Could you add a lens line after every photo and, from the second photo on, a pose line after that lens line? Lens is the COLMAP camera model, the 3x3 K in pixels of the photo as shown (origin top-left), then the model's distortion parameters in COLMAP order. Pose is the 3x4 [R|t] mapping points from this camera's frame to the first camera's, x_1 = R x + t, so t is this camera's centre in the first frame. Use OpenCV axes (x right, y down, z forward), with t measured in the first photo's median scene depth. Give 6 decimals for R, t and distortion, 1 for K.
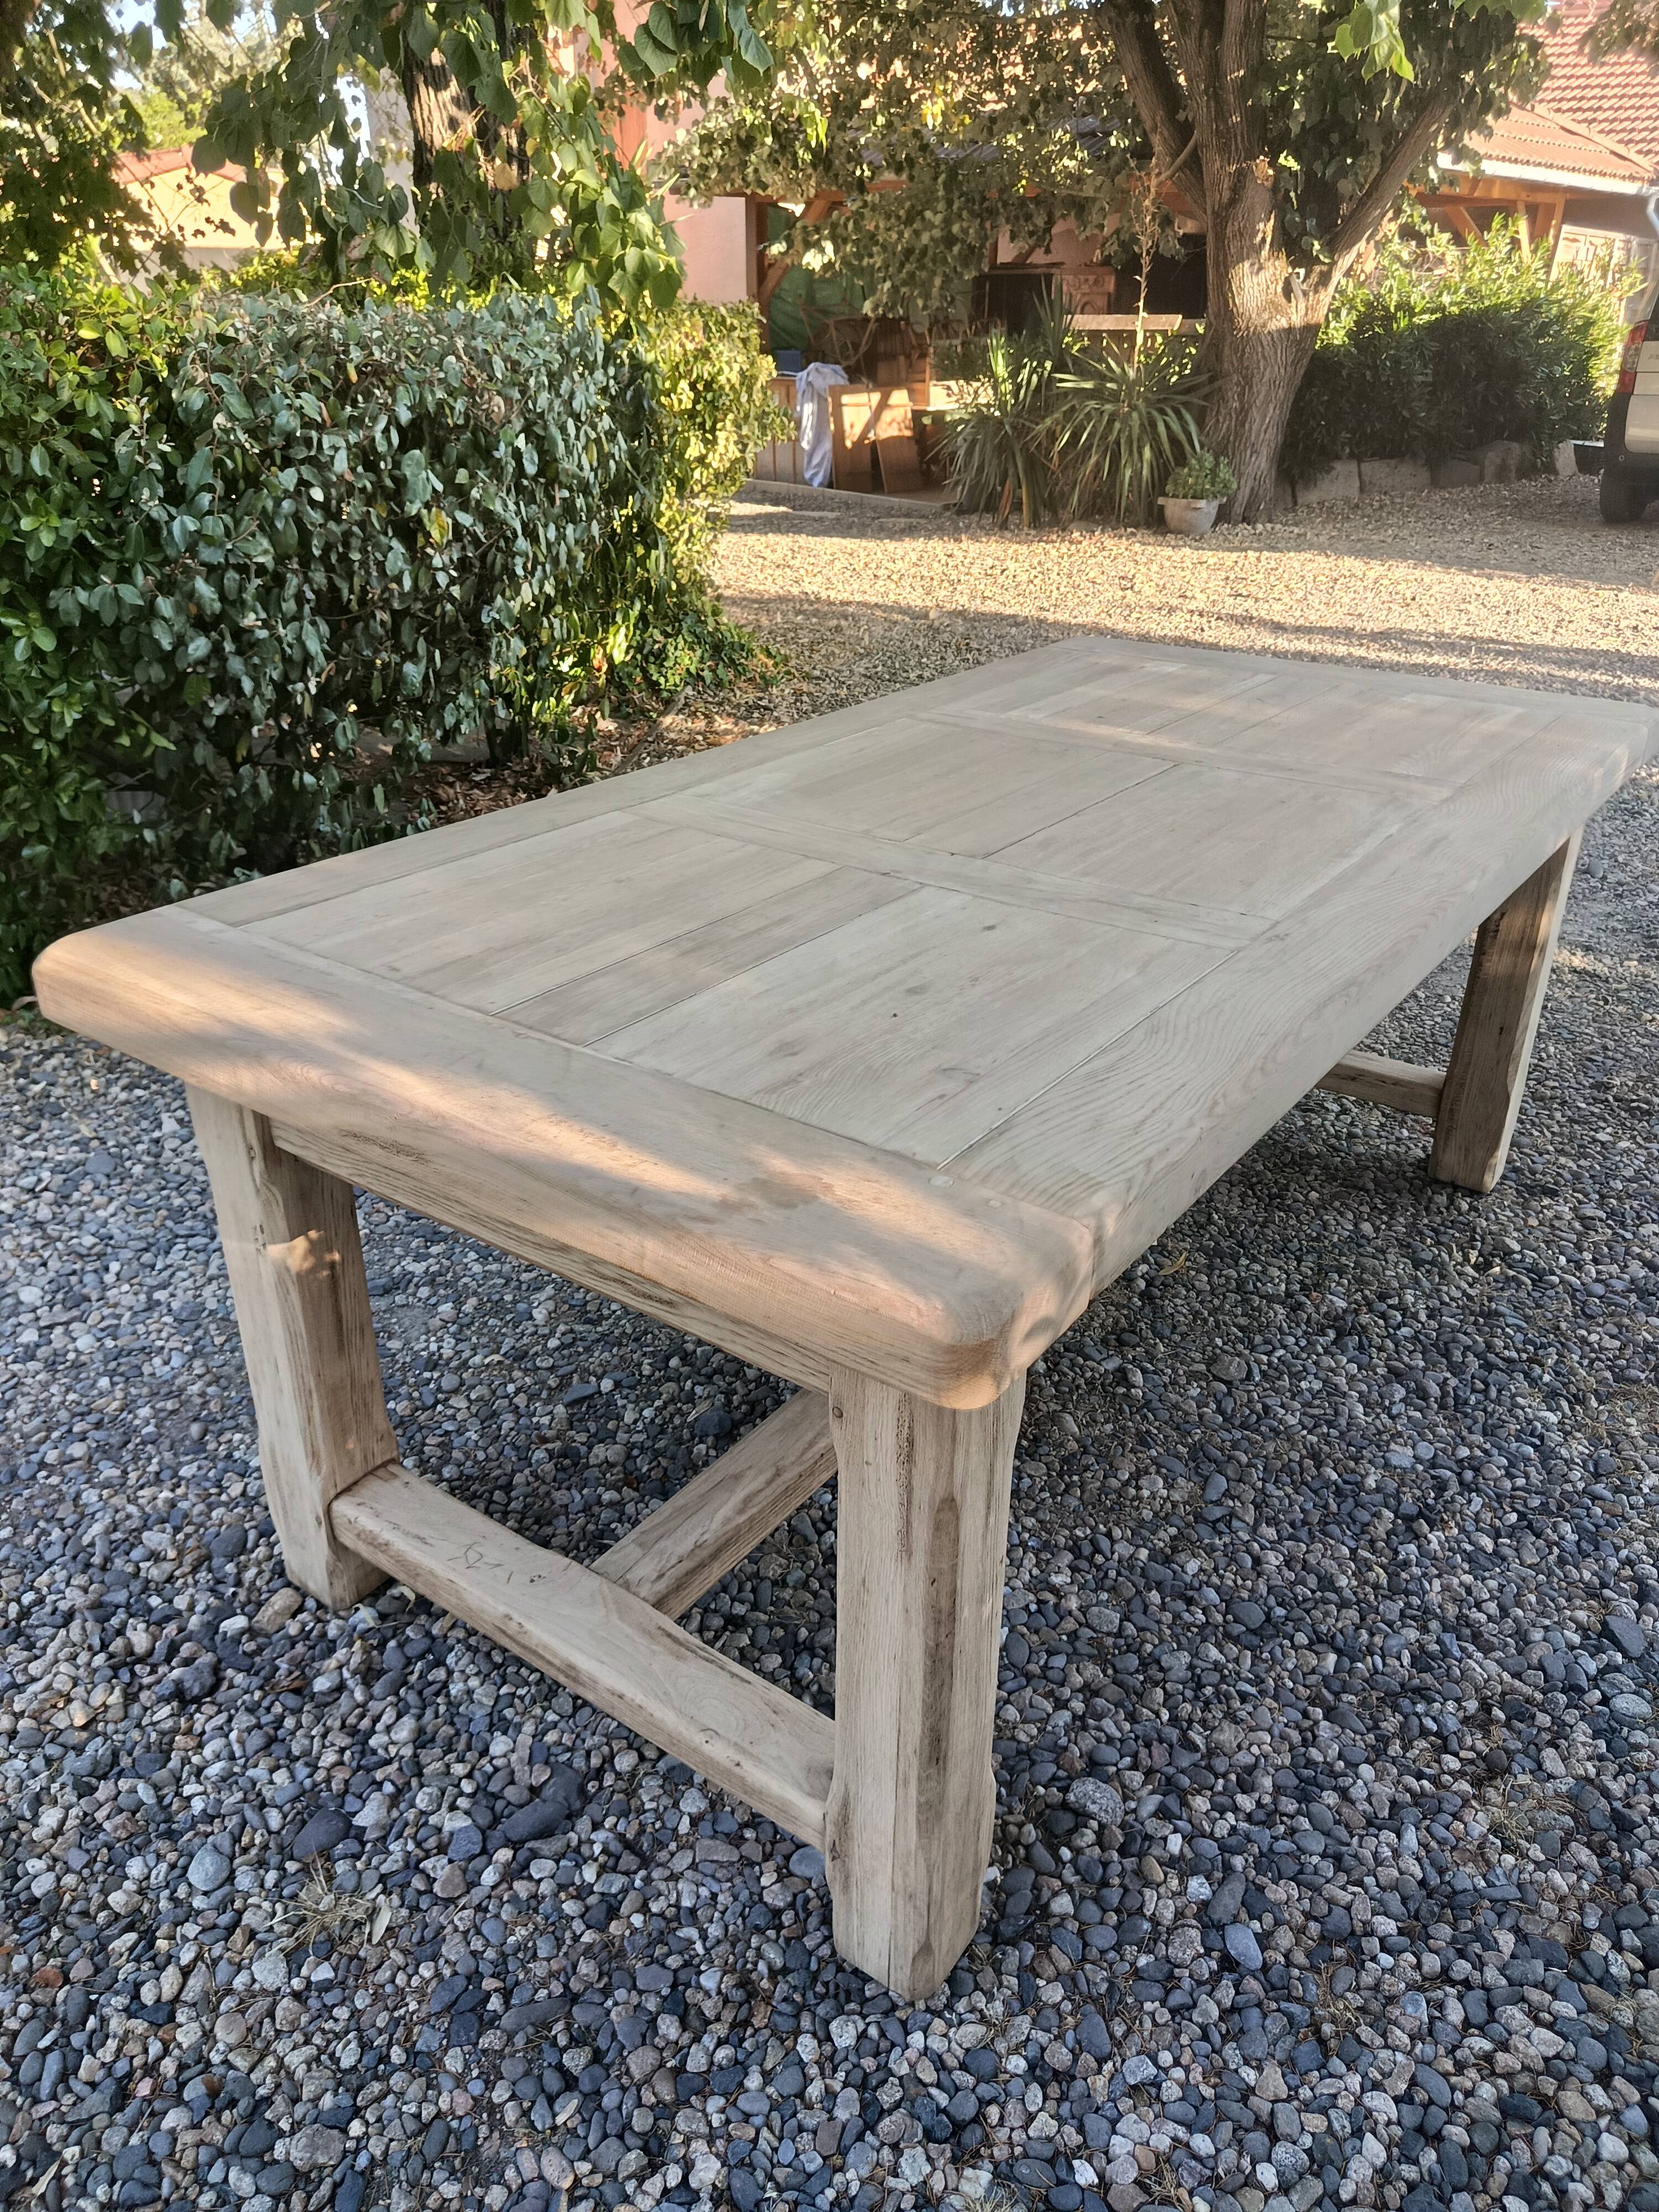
lens RADIAL K [[1569.9, 0, 846.8], [0, 1569.9, 1089.5], [0, 0, 1]] dist [0.006911, -0.018051]
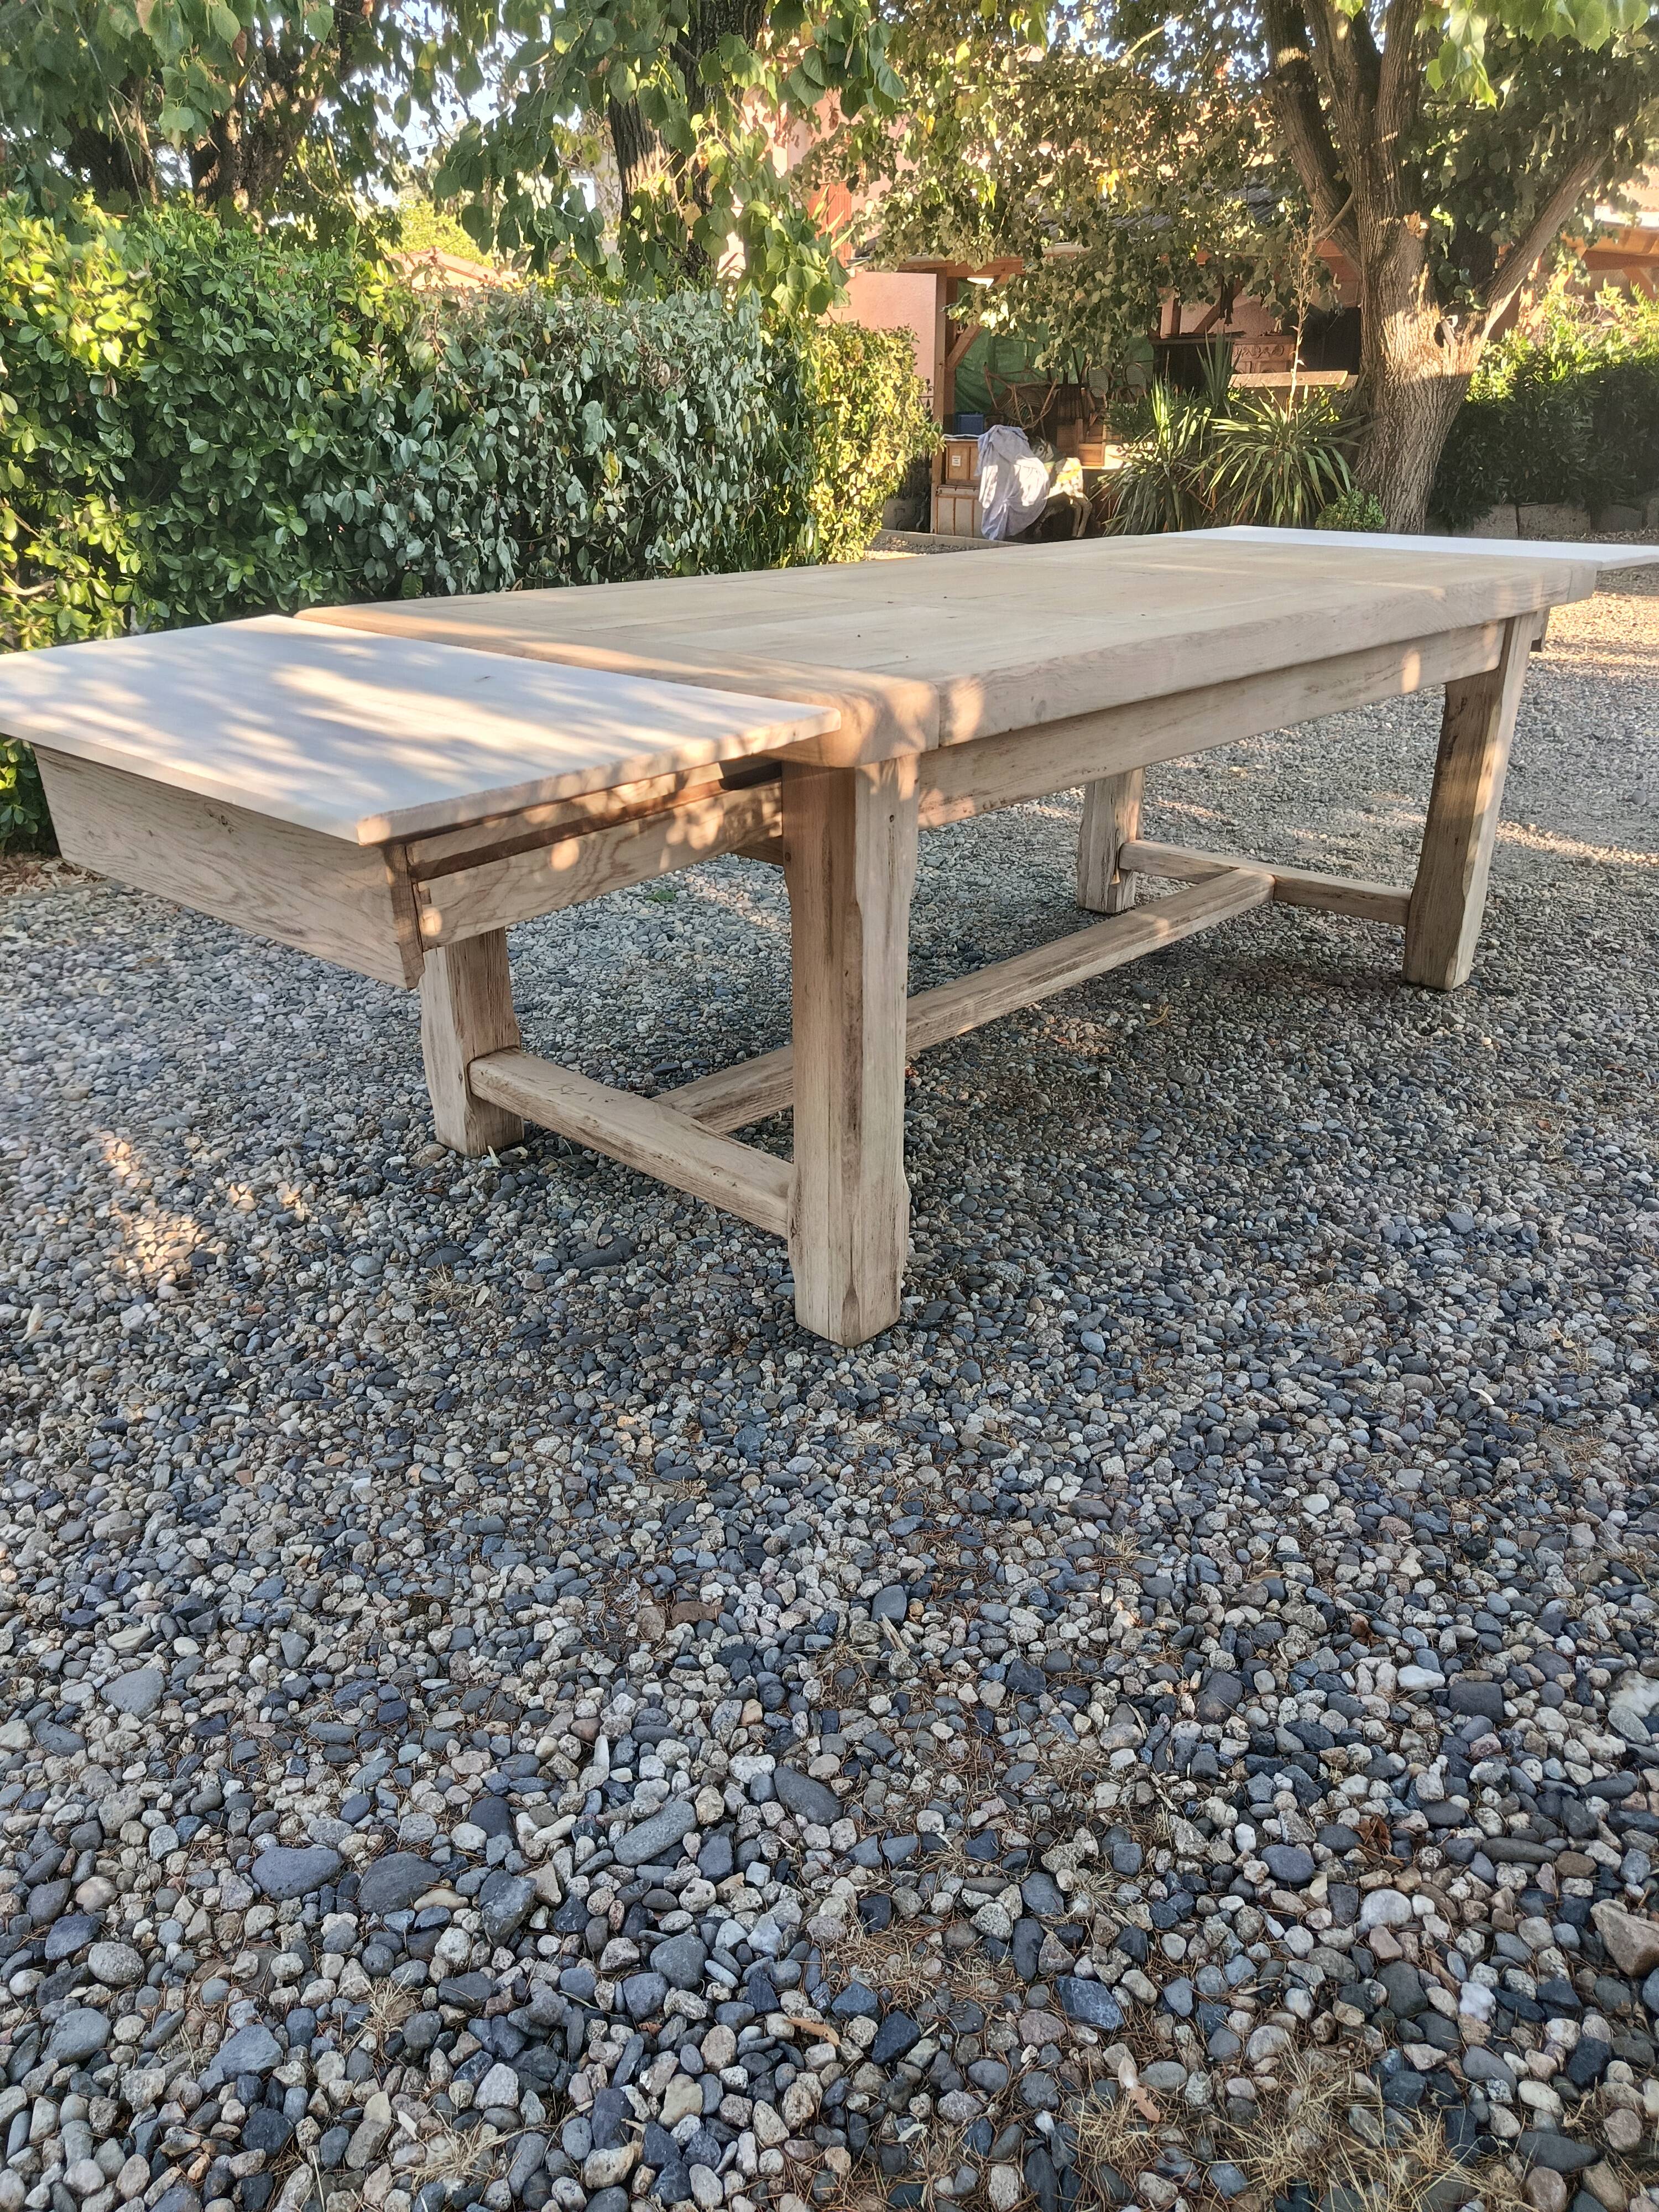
lens RADIAL K [[1569.9, 0, 844.6], [0, 1569.9, 1109.3], [0, 0, 1]] dist [0.006911, -0.018051]
pose [[0.992380, 0.041372, -0.116057, 0.096259], [-0.046296, 0.998124, -0.040055, 0.210227], [0.114183, 0.045122, 0.992435, -0.193275]]
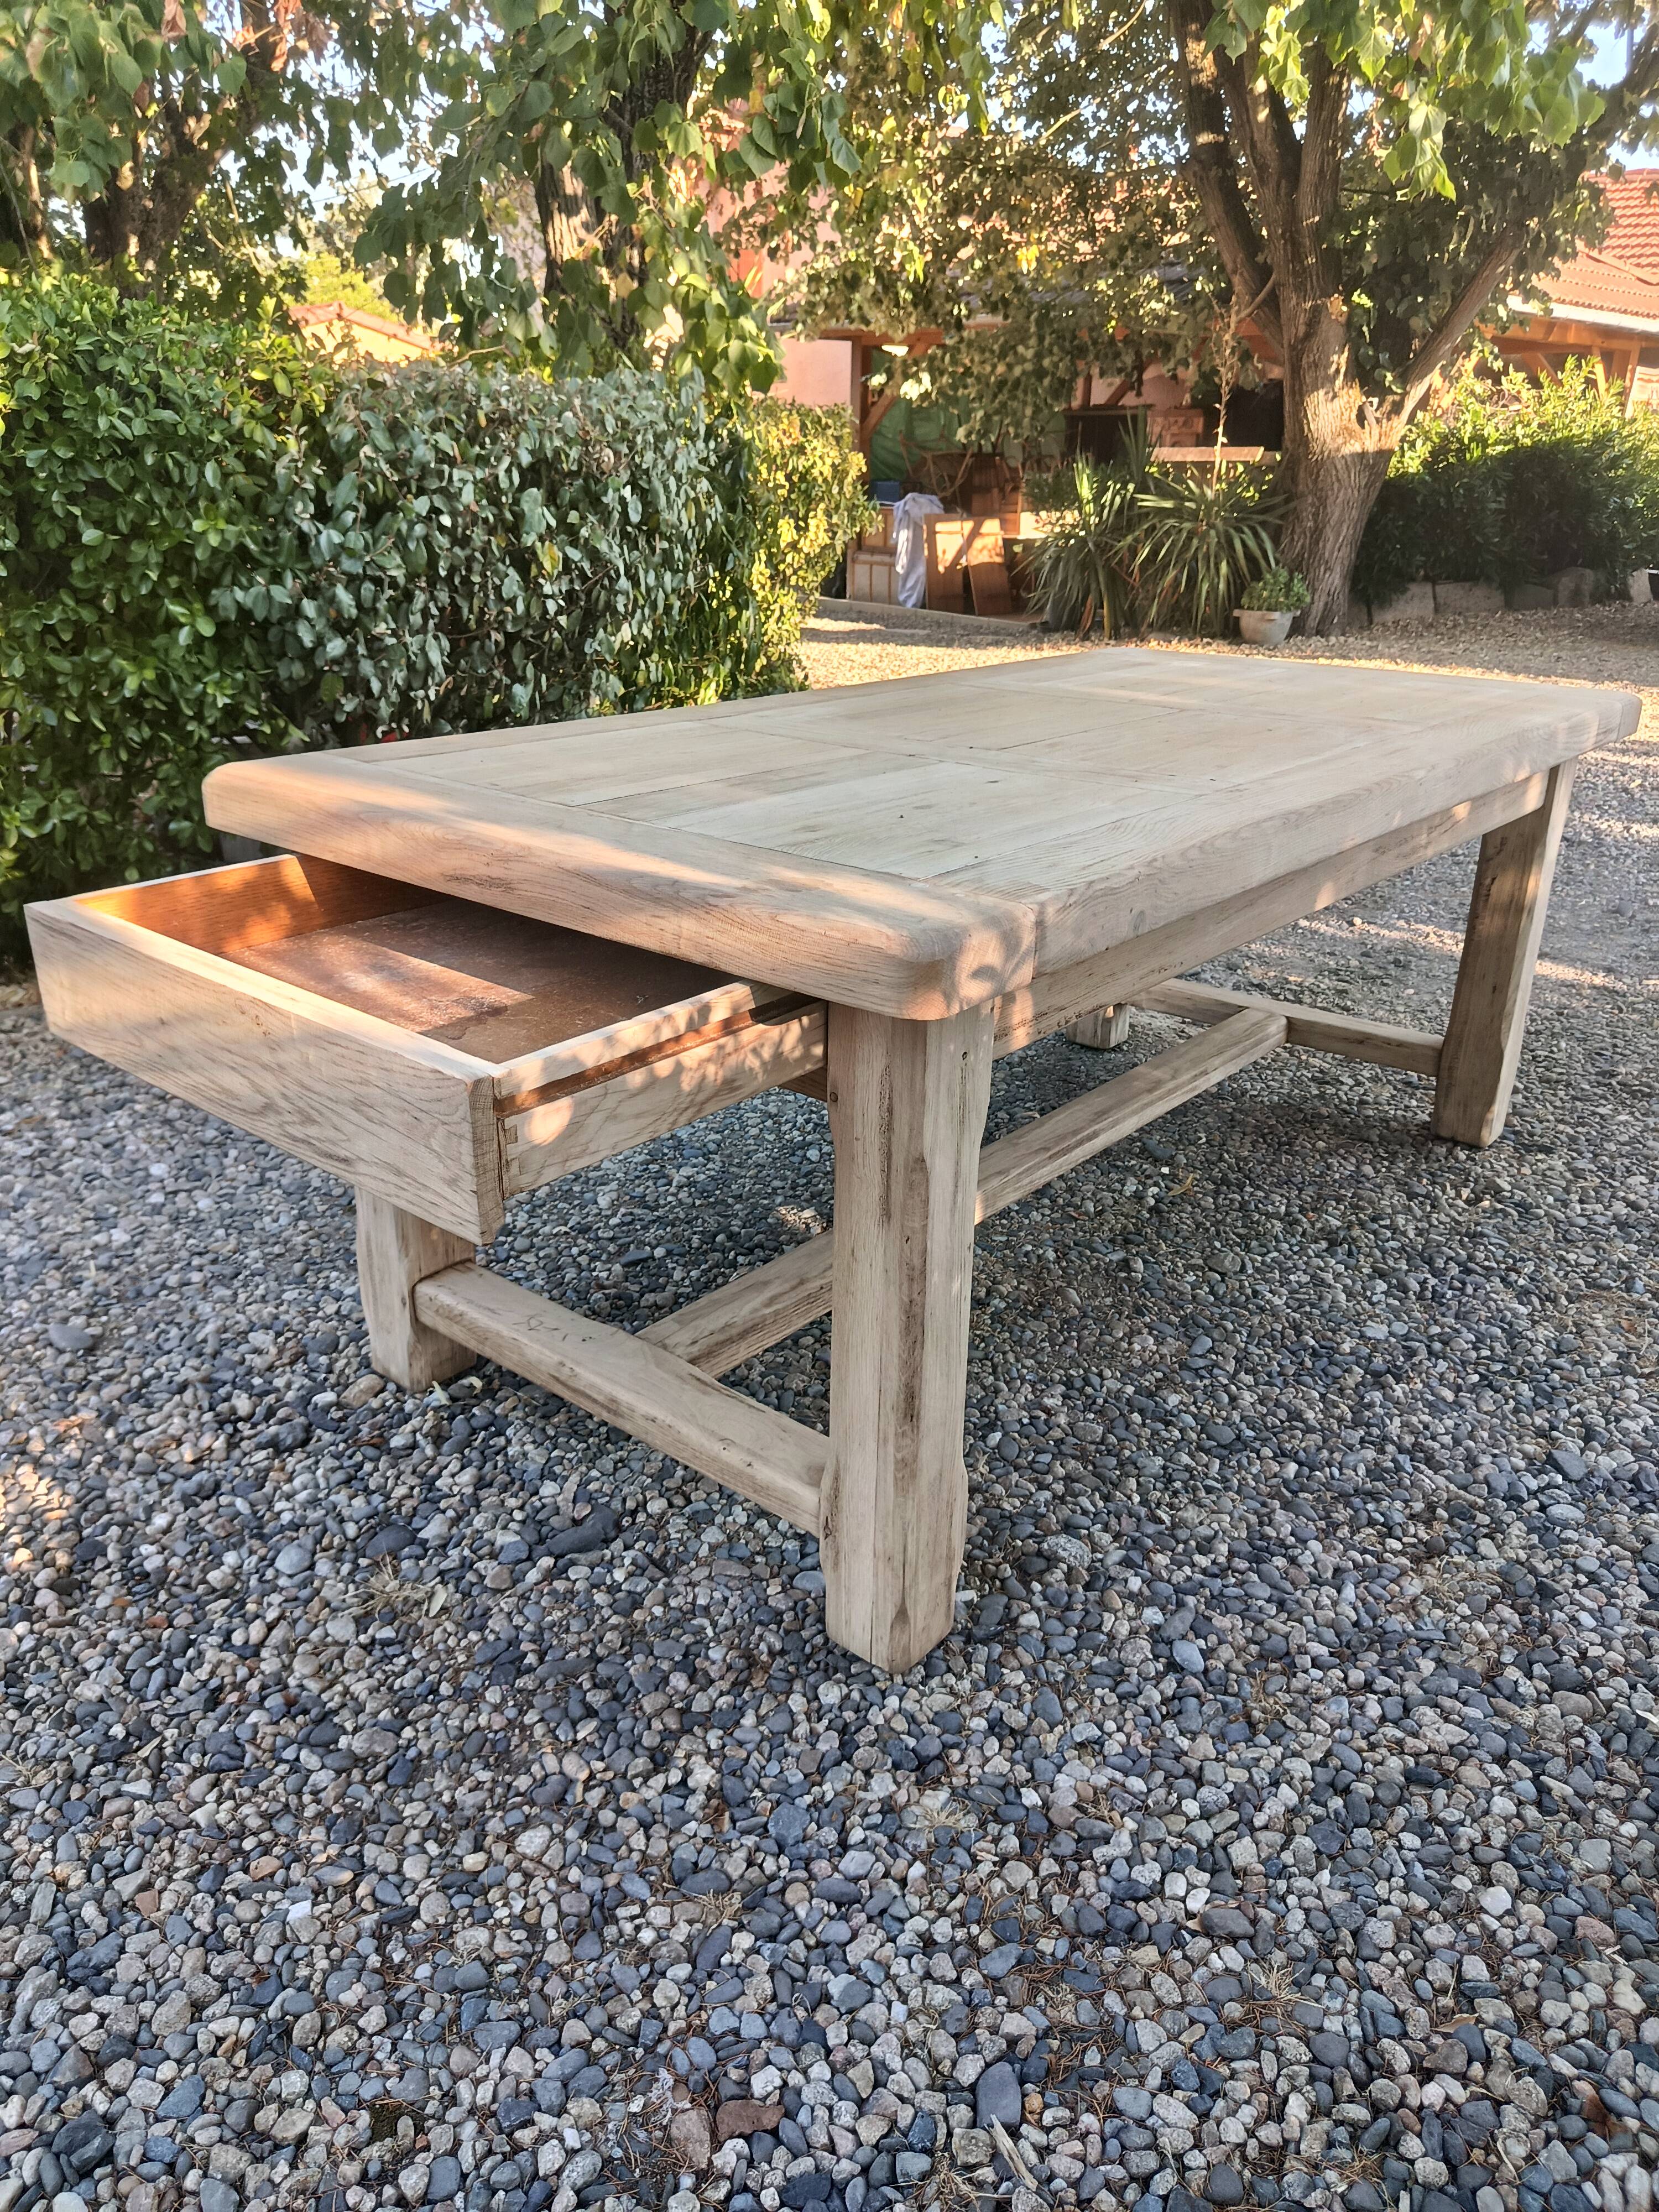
lens RADIAL K [[1569.9, 0, 843.7], [0, 1569.9, 1096.8], [0, 0, 1]] dist [0.006911, -0.018051]
pose [[0.997920, 0.031393, -0.056311, 0.029010], [-0.035808, 0.996216, -0.079188, 0.125201], [0.053612, 0.081040, 0.995268, -0.087400]]
